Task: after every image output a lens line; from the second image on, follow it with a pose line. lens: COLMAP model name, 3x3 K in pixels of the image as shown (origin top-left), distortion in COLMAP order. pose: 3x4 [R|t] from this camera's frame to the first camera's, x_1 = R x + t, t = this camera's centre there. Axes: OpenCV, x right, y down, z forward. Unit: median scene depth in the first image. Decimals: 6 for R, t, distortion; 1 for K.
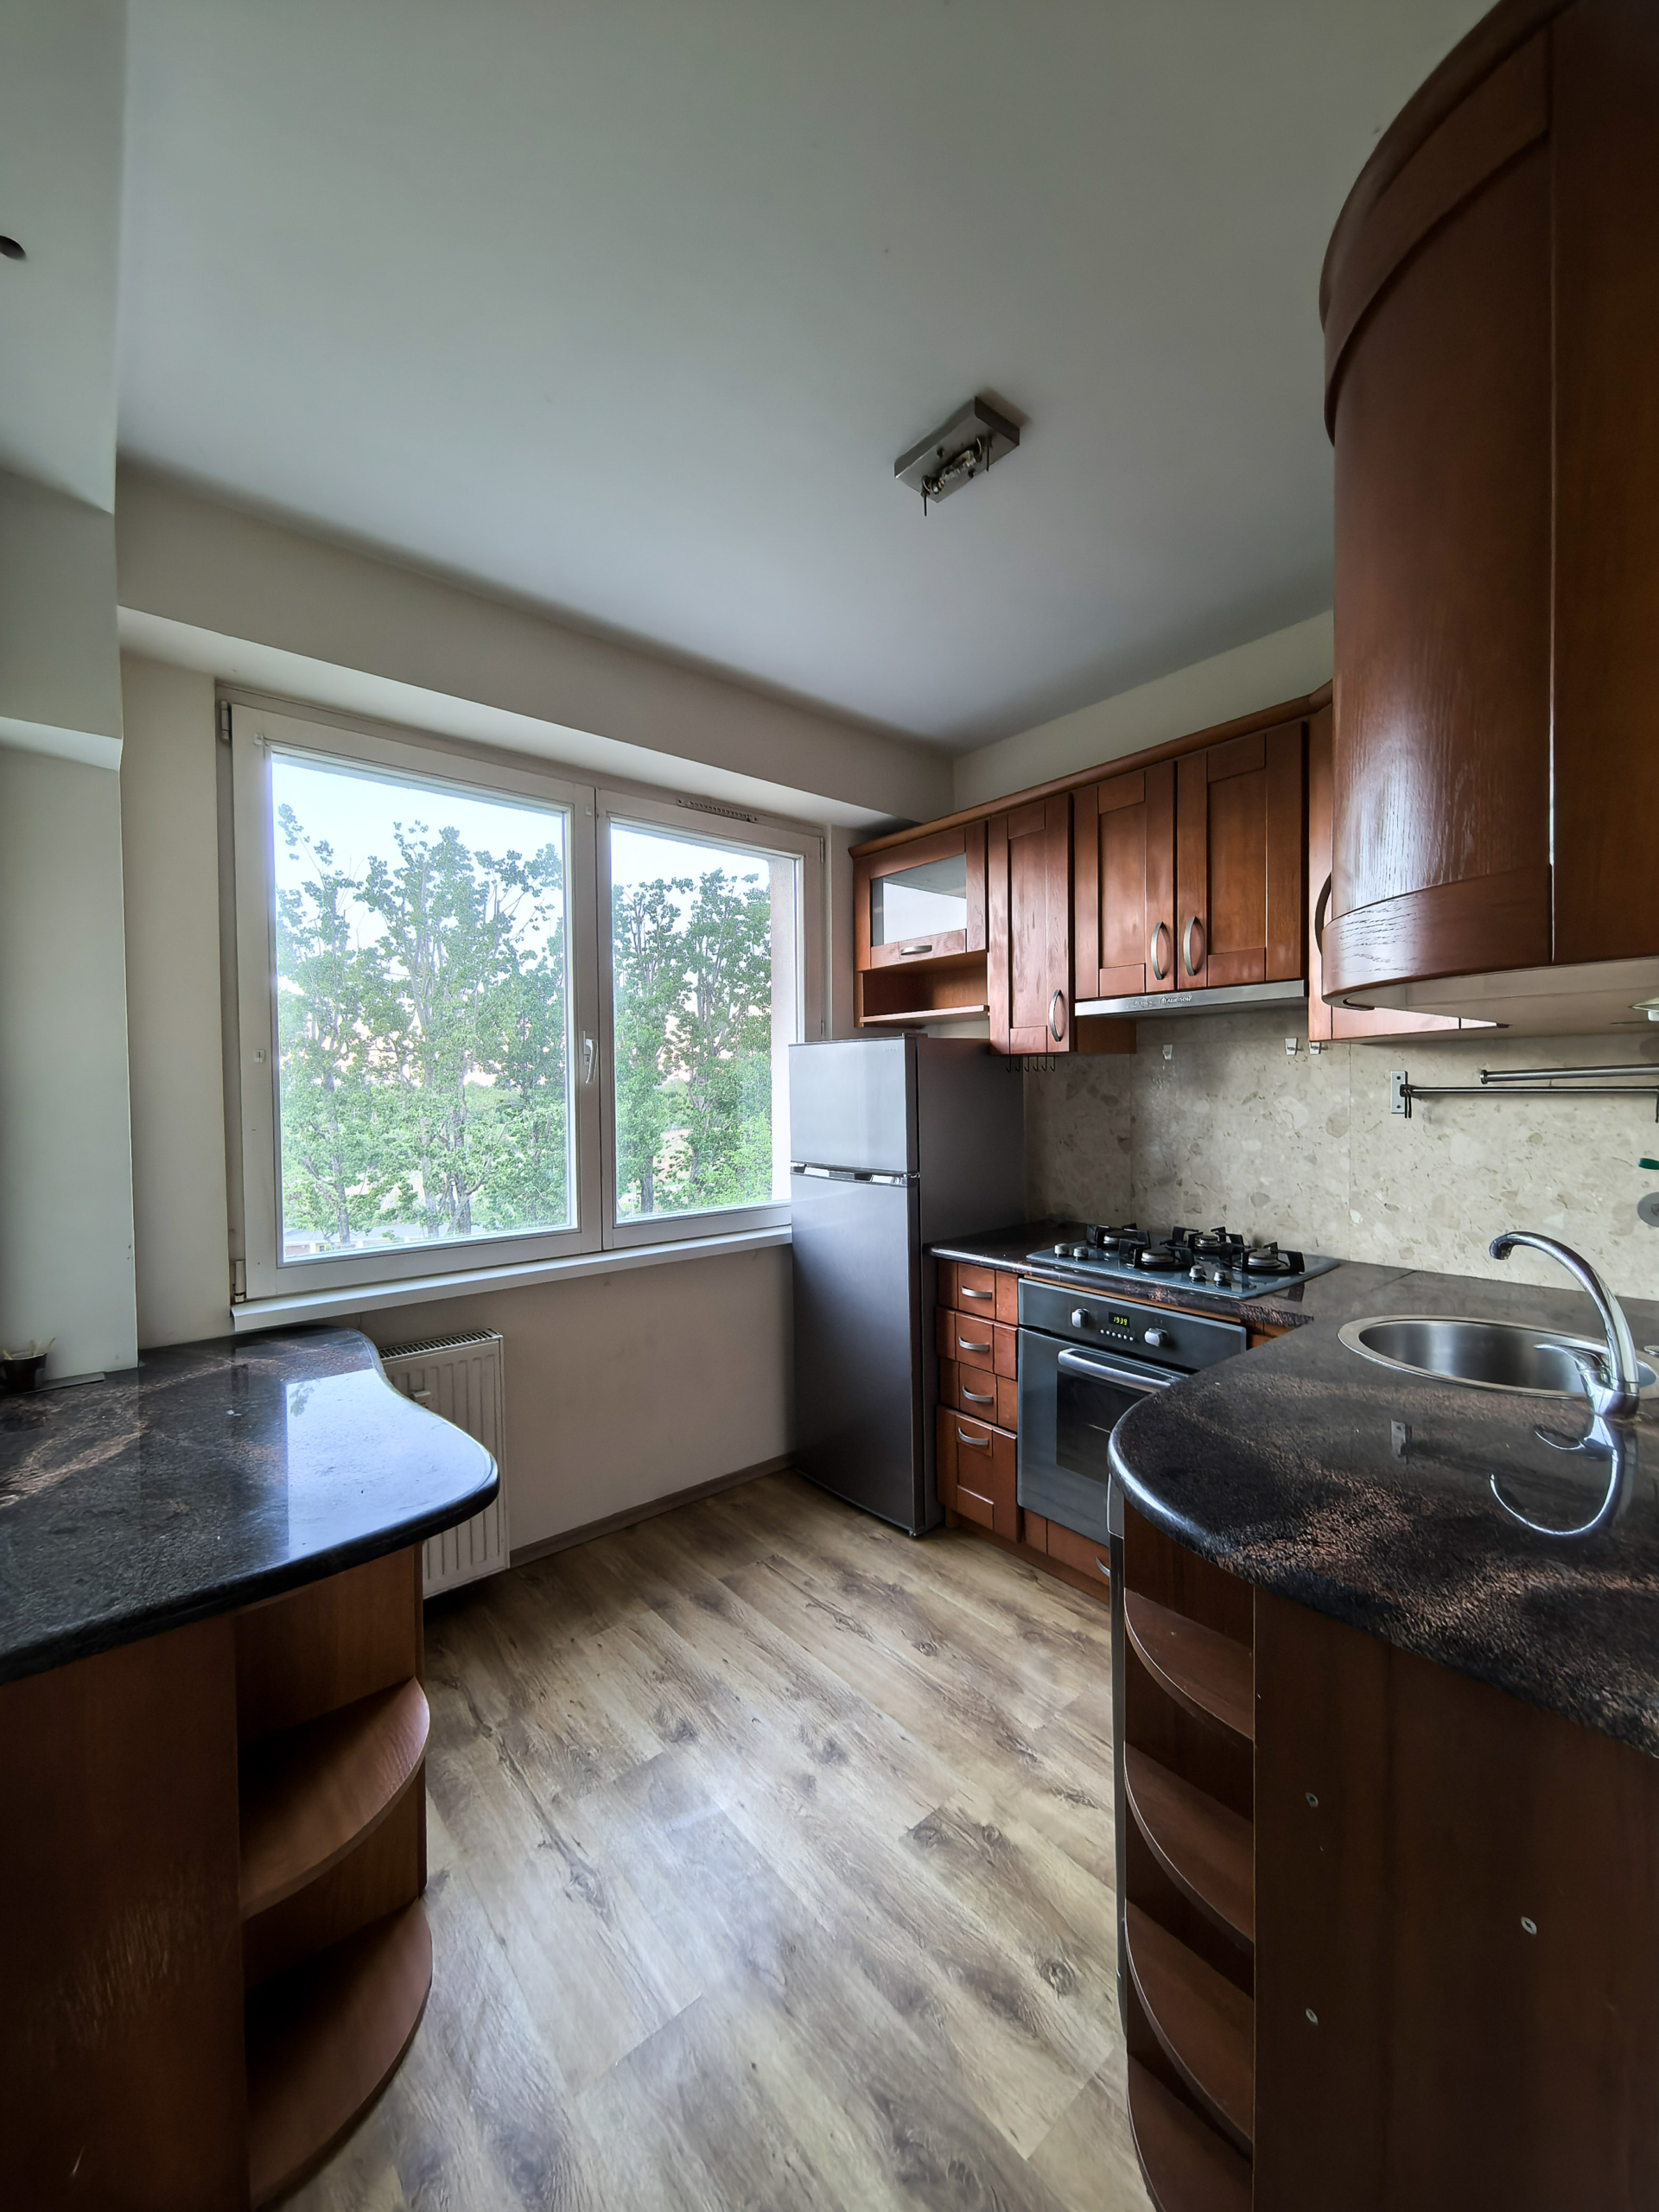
lens RADIAL K [[872.5, 0, 829.5], [0, 872.5, 1106.0], [0, 0, 1]] dist [-0.000473, -0.000073]
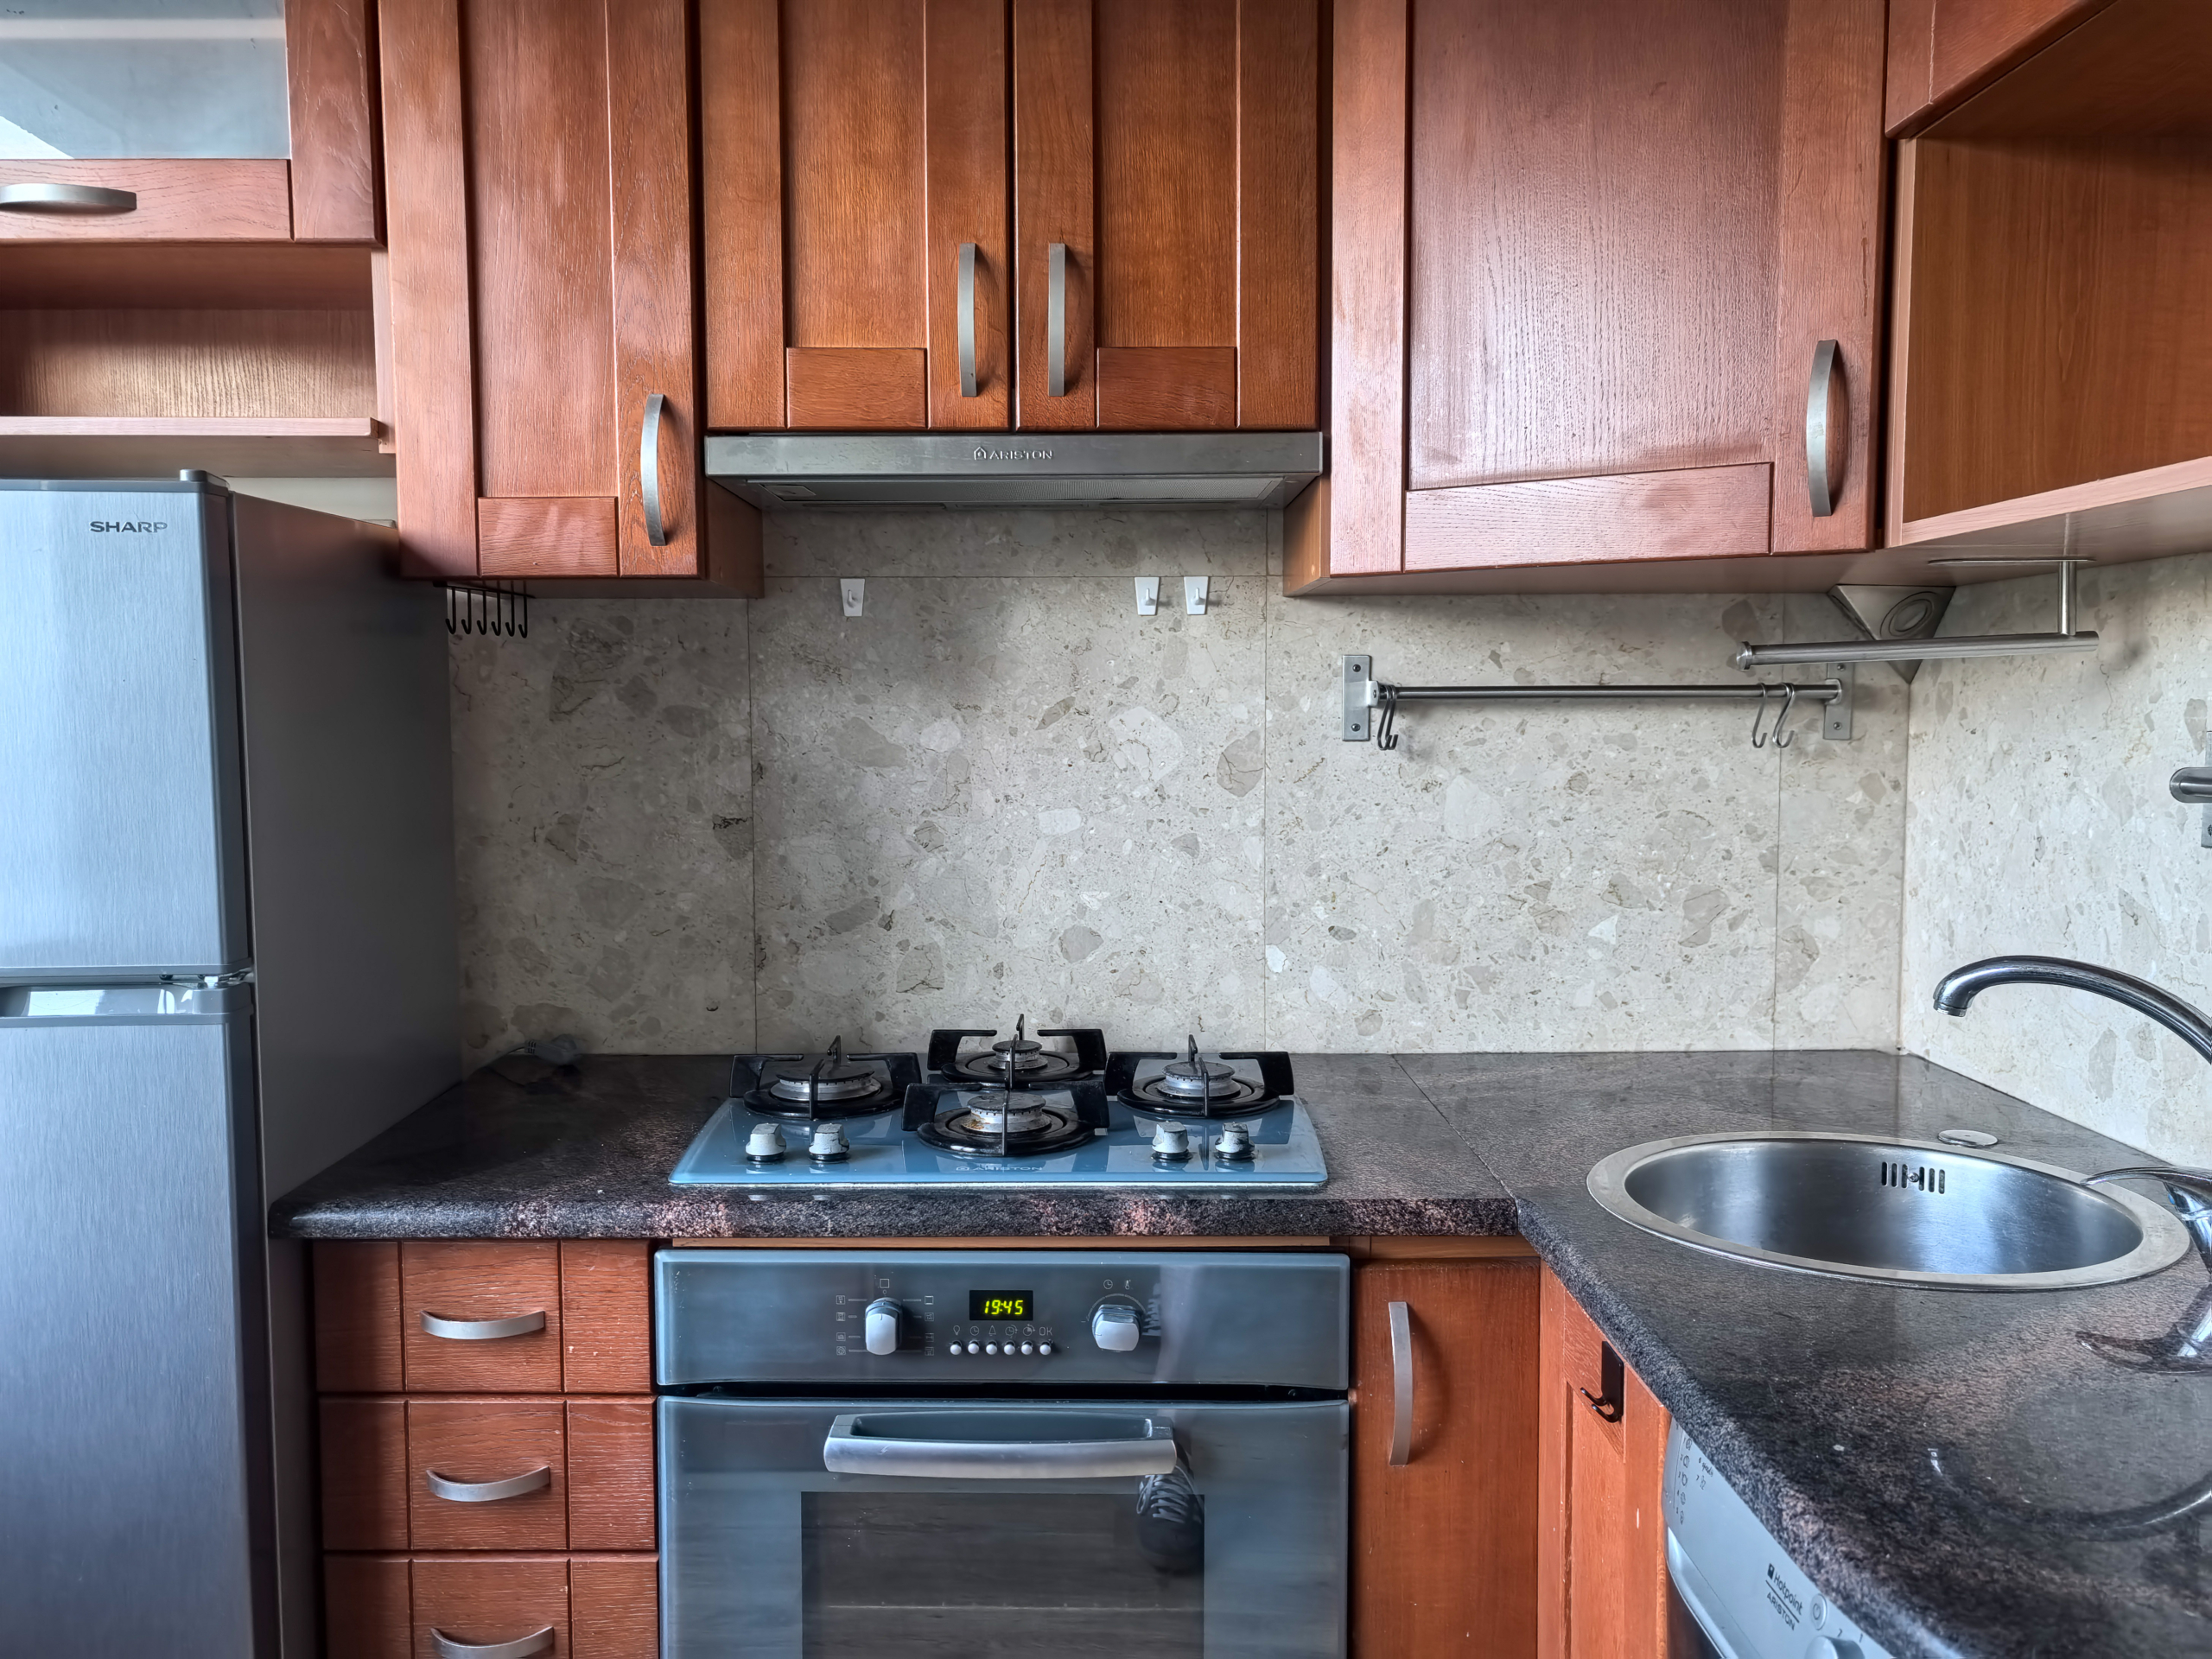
lens RADIAL K [[1728.6, 0, 1106.0], [0, 1728.6, 829.5], [0, 0, 1]] dist [0.027396, -0.004344]
pose [[0.632658, -0.044437, 0.773155, -0.179064], [0.015116, 0.998871, 0.045040, 0.011580], [-0.774284, -0.016808, 0.632615, 0.466106]]
